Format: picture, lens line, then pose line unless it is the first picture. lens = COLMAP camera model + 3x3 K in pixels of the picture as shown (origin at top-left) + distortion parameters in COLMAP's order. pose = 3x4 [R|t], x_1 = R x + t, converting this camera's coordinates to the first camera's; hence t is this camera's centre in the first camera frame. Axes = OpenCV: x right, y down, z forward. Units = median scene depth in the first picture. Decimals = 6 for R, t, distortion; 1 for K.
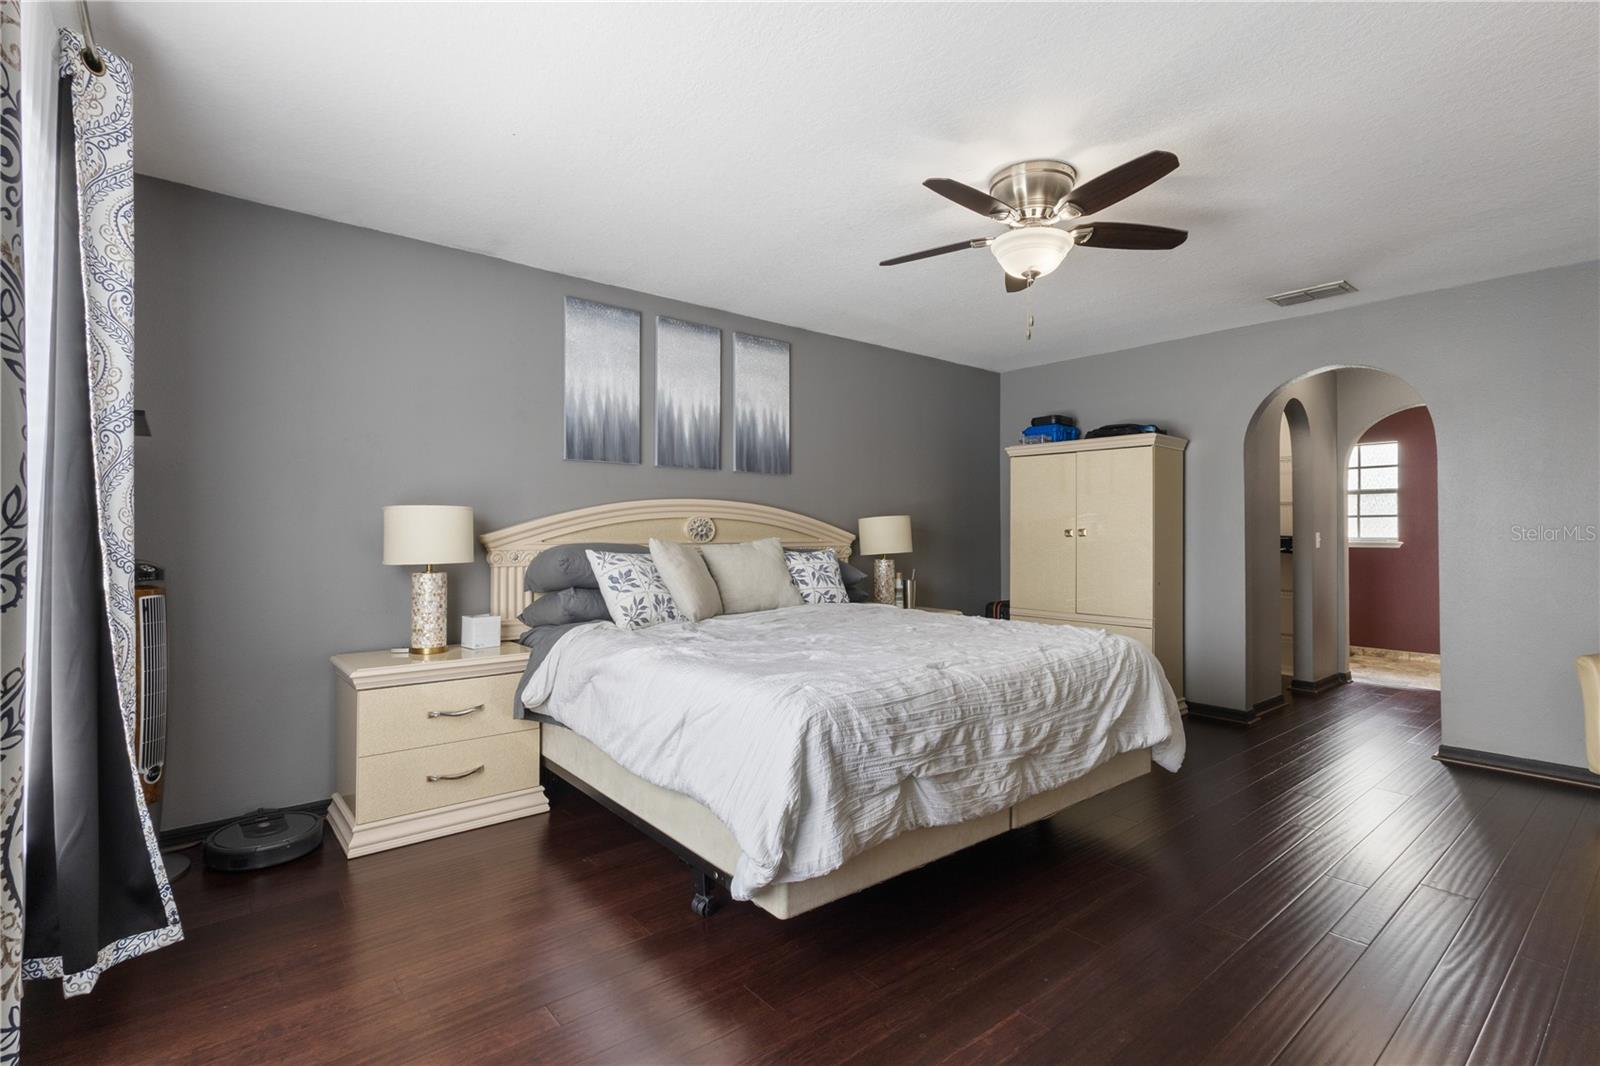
lens RADIAL K [[744.5, 0, 796.4], [0, 744.5, 539.7], [0, 0, 1]] dist [0.002218, -0.000055]
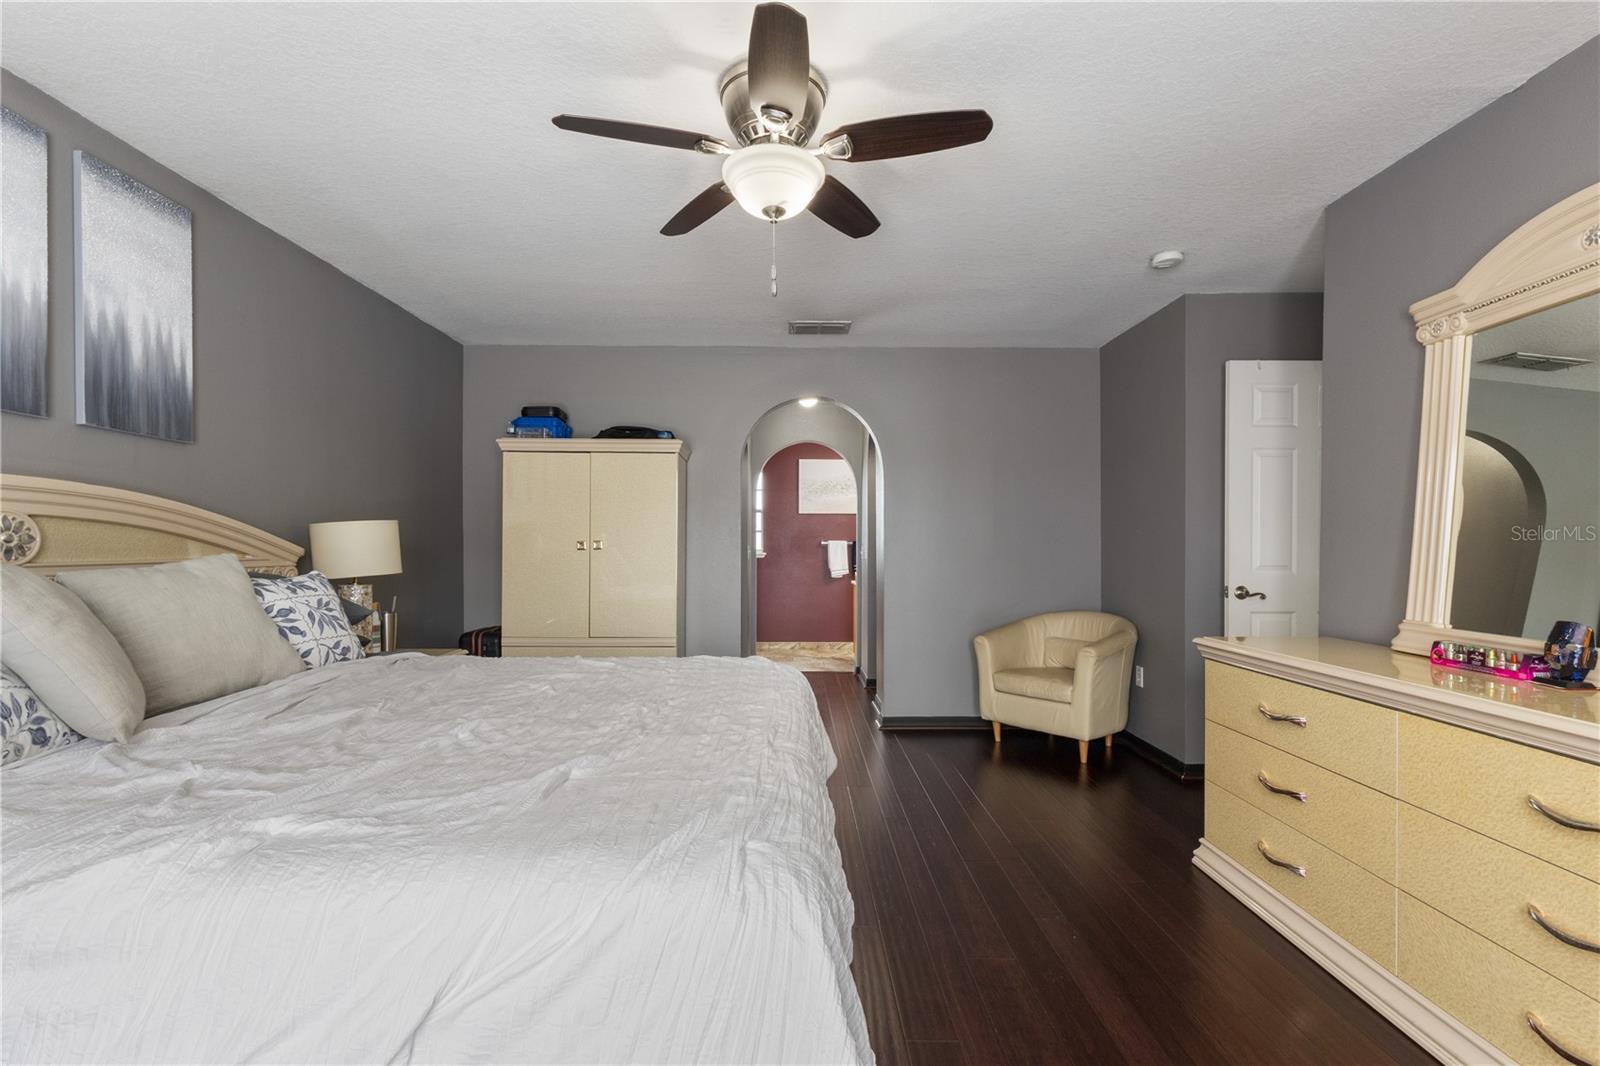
lens RADIAL K [[750.0, 0, 796.1], [0, 750.0, 556.5], [0, 0, 1]] dist [0.001282, 0.000211]
pose [[0.638951, -0.010821, 0.769172, -0.165288], [0.005661, 0.999940, 0.009365, -0.003148], [-0.769227, -0.001629, 0.638974, 0.290089]]
